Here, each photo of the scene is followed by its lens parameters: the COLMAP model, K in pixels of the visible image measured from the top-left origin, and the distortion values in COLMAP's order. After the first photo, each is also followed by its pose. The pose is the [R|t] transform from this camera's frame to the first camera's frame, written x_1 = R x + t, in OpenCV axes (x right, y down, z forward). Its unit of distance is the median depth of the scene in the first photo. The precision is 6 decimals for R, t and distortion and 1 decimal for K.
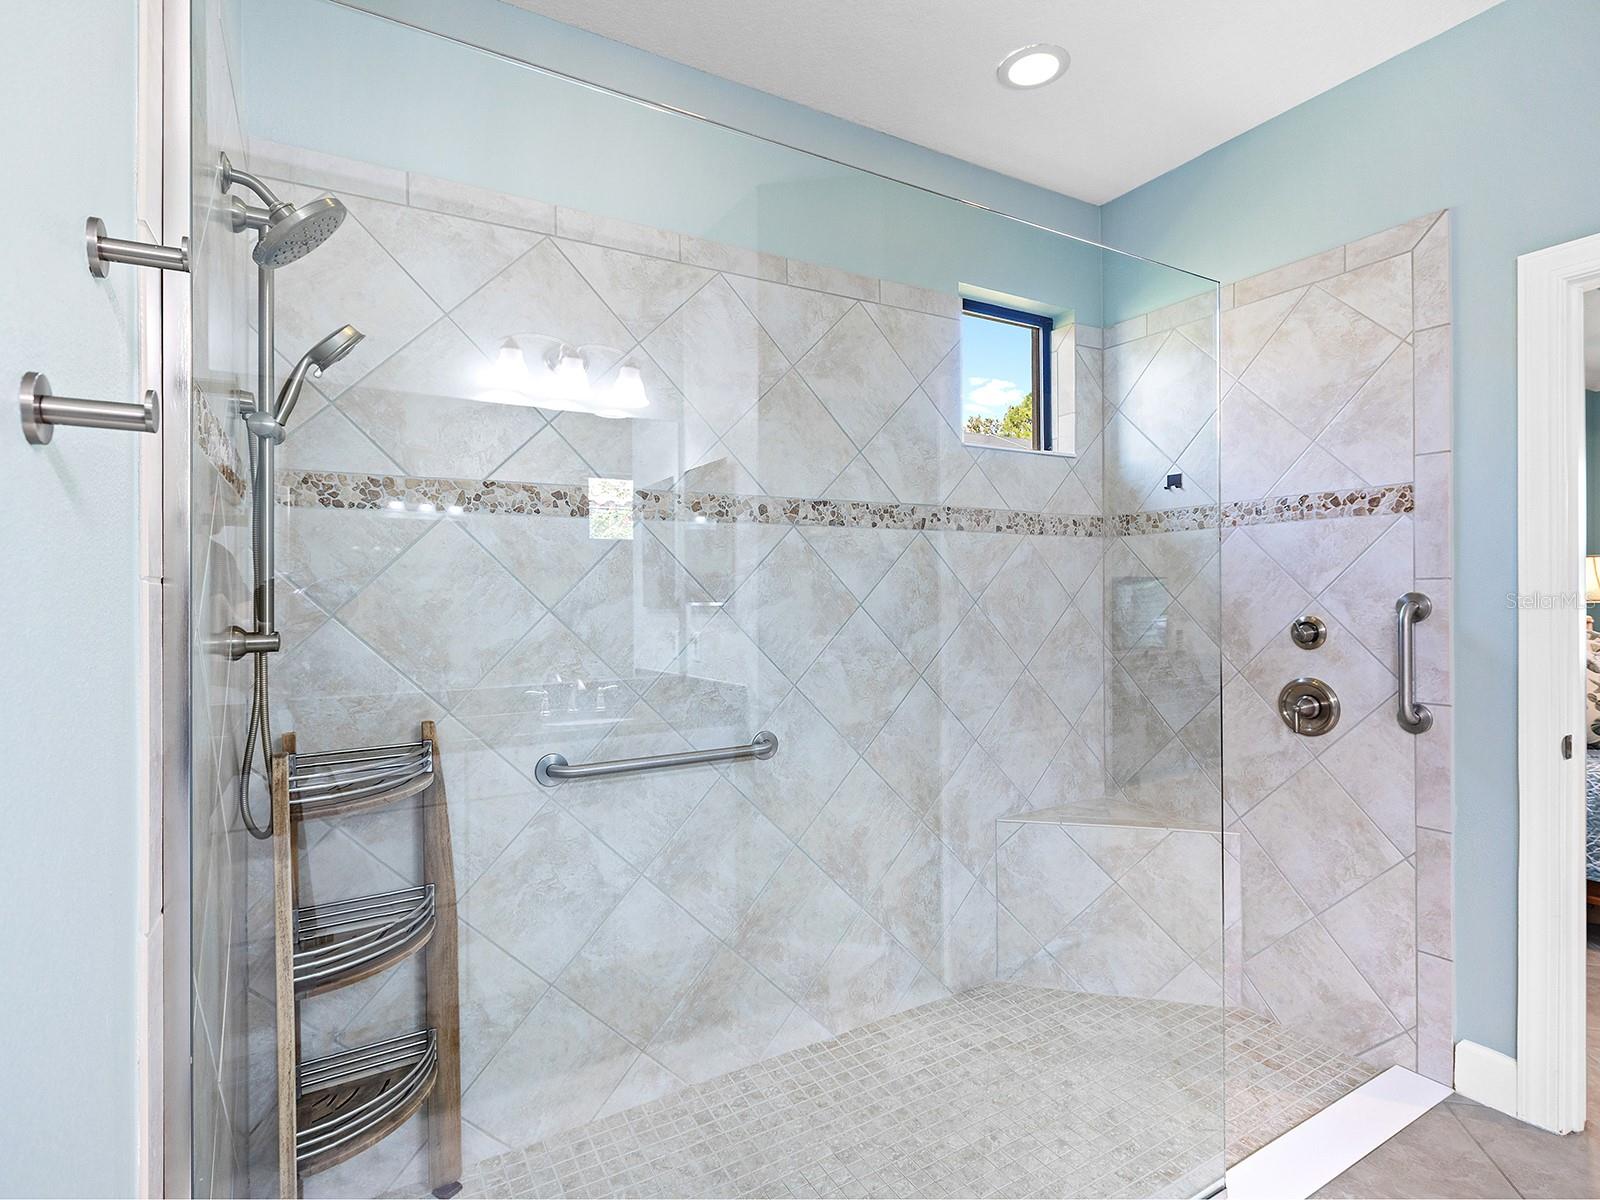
lens RADIAL K [[826.2, 0, 800.4], [0, 826.2, 591.4], [0, 0, 1]] dist [-0.002855, 0.001098]
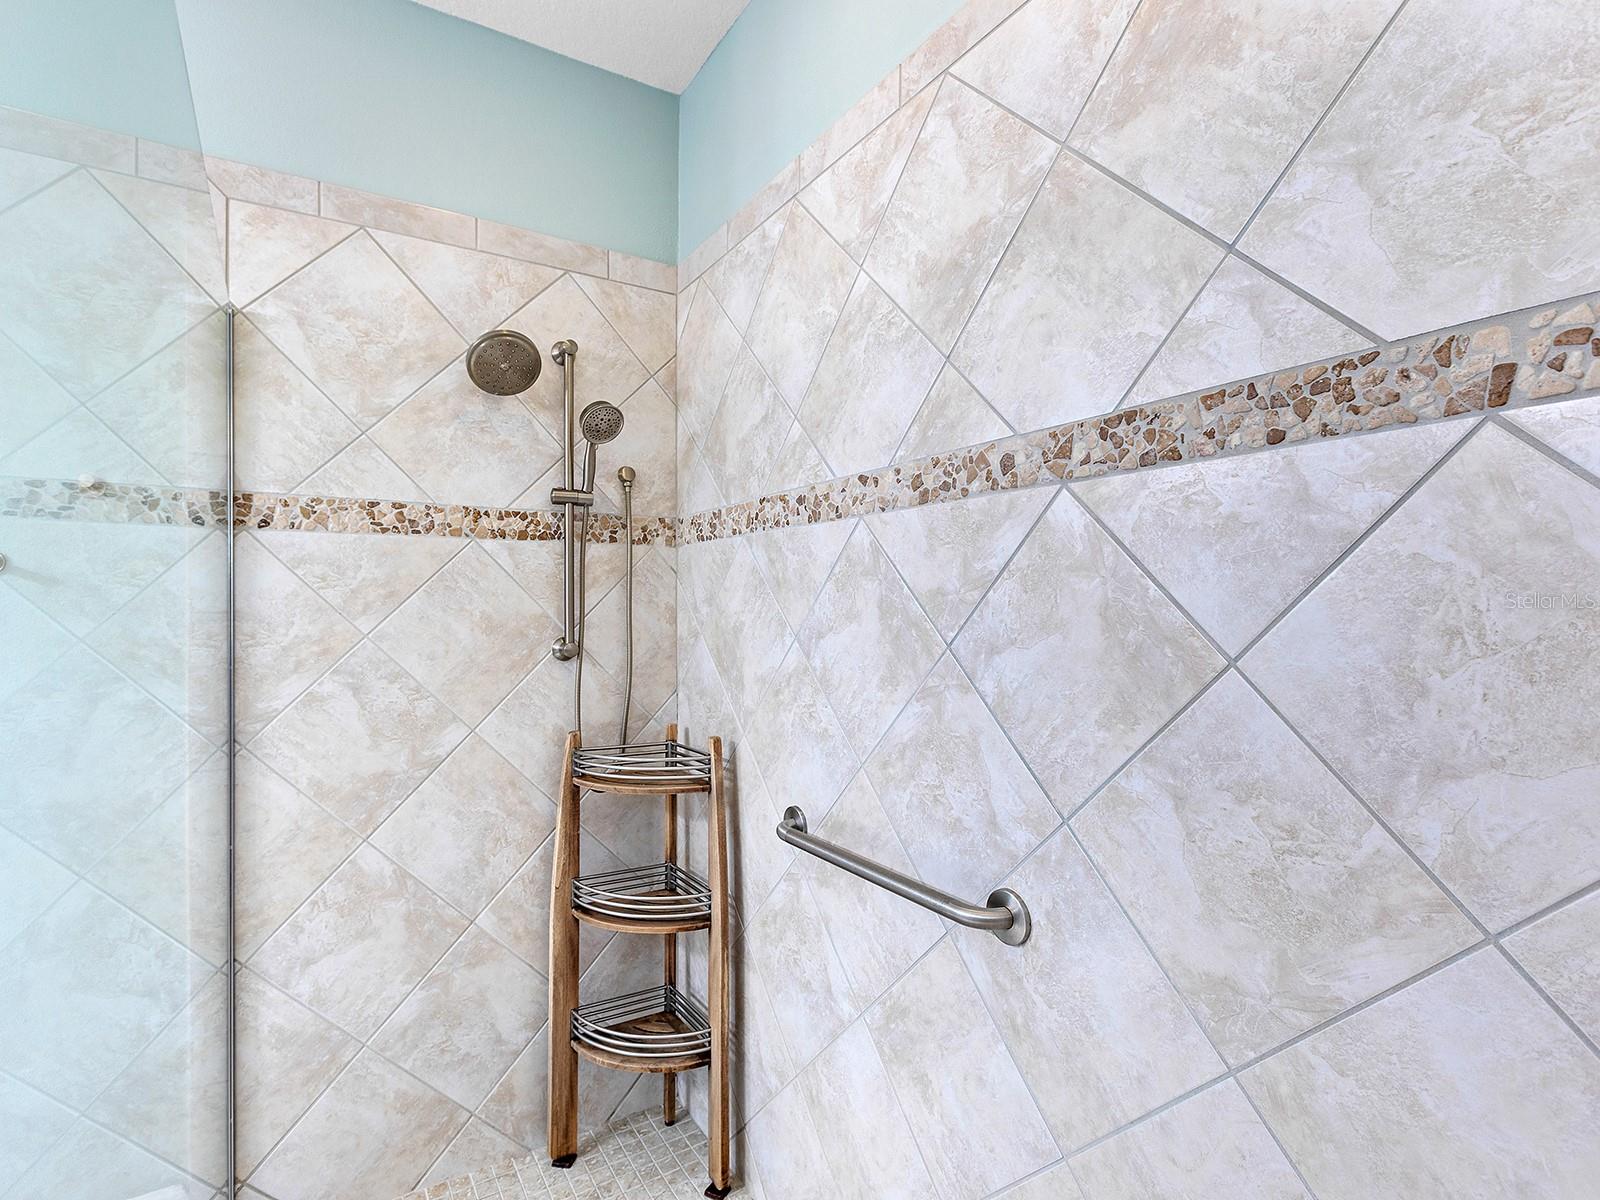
lens RADIAL K [[826.2, 0, 802.0], [0, 826.2, 607.6], [0, 0, 1]] dist [-0.002855, 0.001098]
pose [[0.004675, 0.010251, -0.999937, 0.455412], [0.003242, 0.999942, 0.010266, -0.013719], [0.999984, -0.003290, 0.004641, 0.833783]]
